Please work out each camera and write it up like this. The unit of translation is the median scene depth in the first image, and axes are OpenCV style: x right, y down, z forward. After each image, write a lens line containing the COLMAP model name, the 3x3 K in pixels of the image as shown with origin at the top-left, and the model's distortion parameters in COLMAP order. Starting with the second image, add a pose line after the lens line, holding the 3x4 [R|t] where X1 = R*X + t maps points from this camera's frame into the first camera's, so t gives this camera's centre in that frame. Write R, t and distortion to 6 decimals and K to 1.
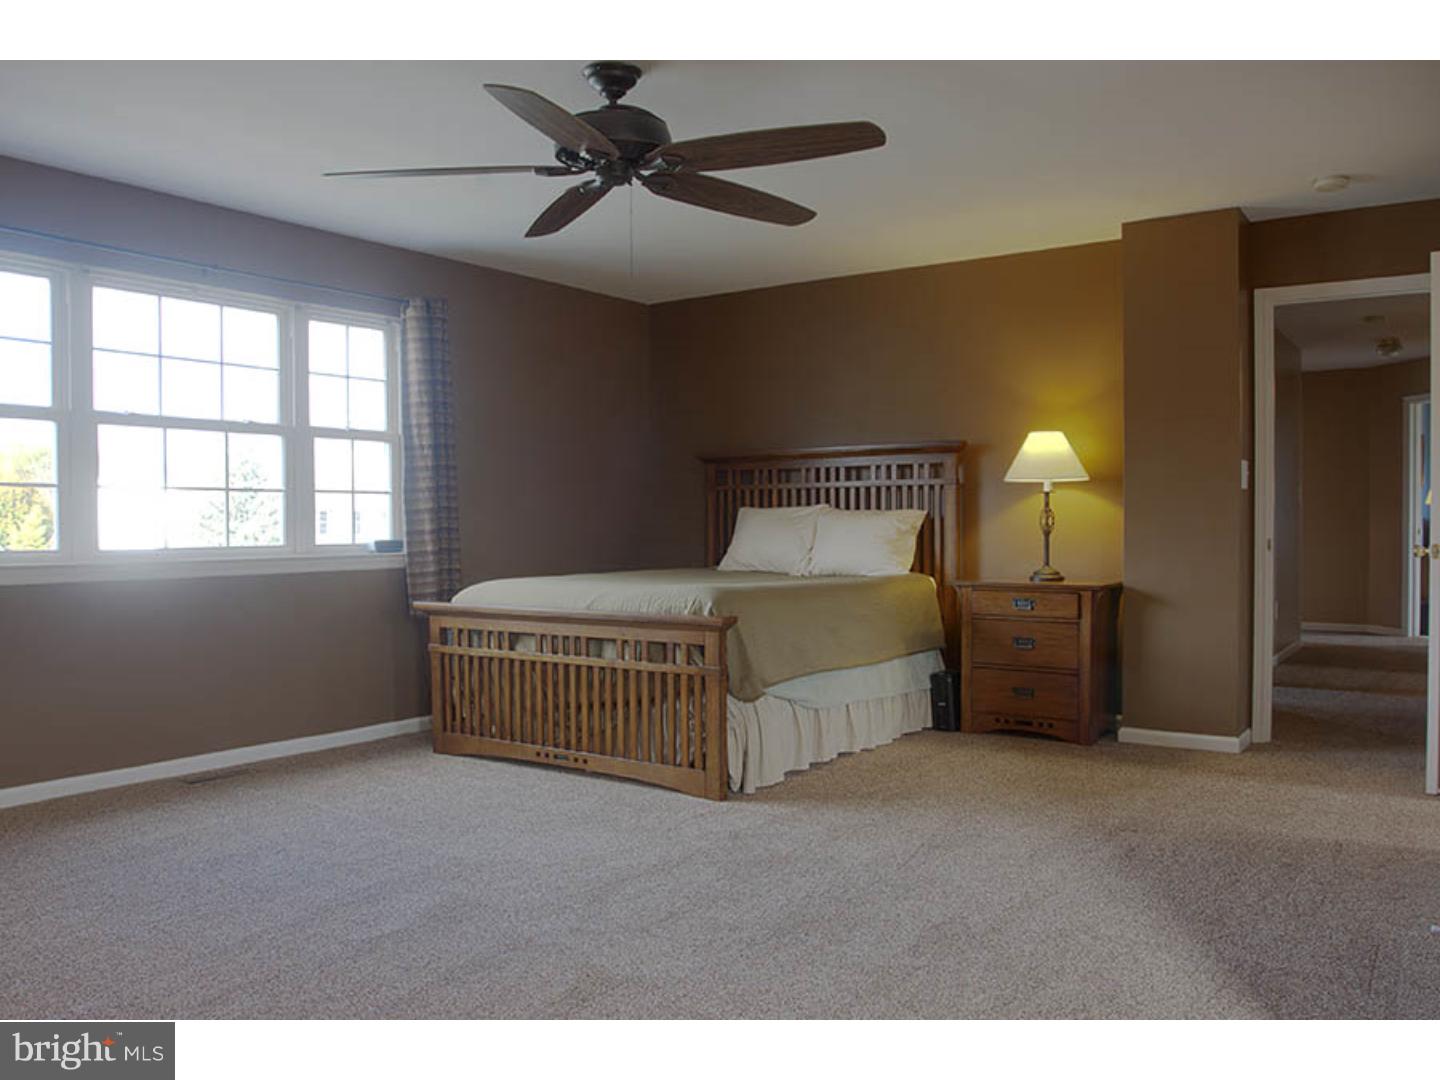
lens RADIAL K [[1121.7, 0, 720.0], [0, 1121.7, 540.0], [0, 0, 1]] dist [-0.063787, 0.005075]
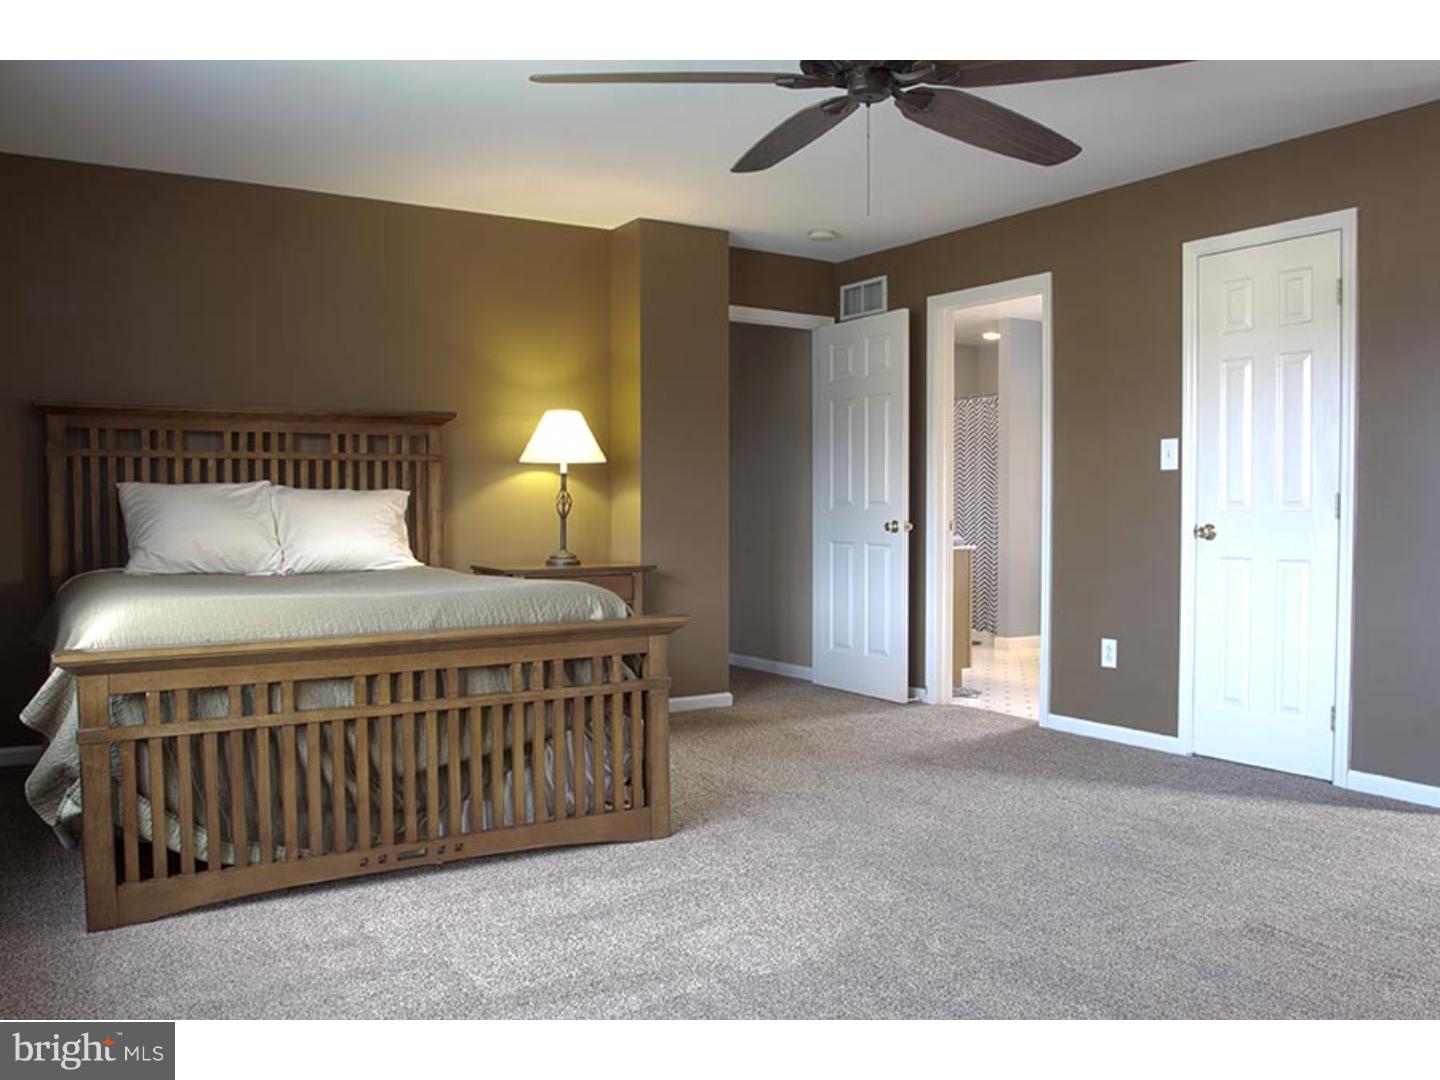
lens RADIAL K [[1167.8, 0, 720.0], [0, 1167.8, 540.0], [0, 0, 1]] dist [-0.079298, 0.008366]
pose [[0.389274, -0.022189, 0.920855, -0.650725], [0.013640, 0.999739, 0.018324, -0.002408], [-0.921021, 0.005427, 0.389475, 0.525398]]
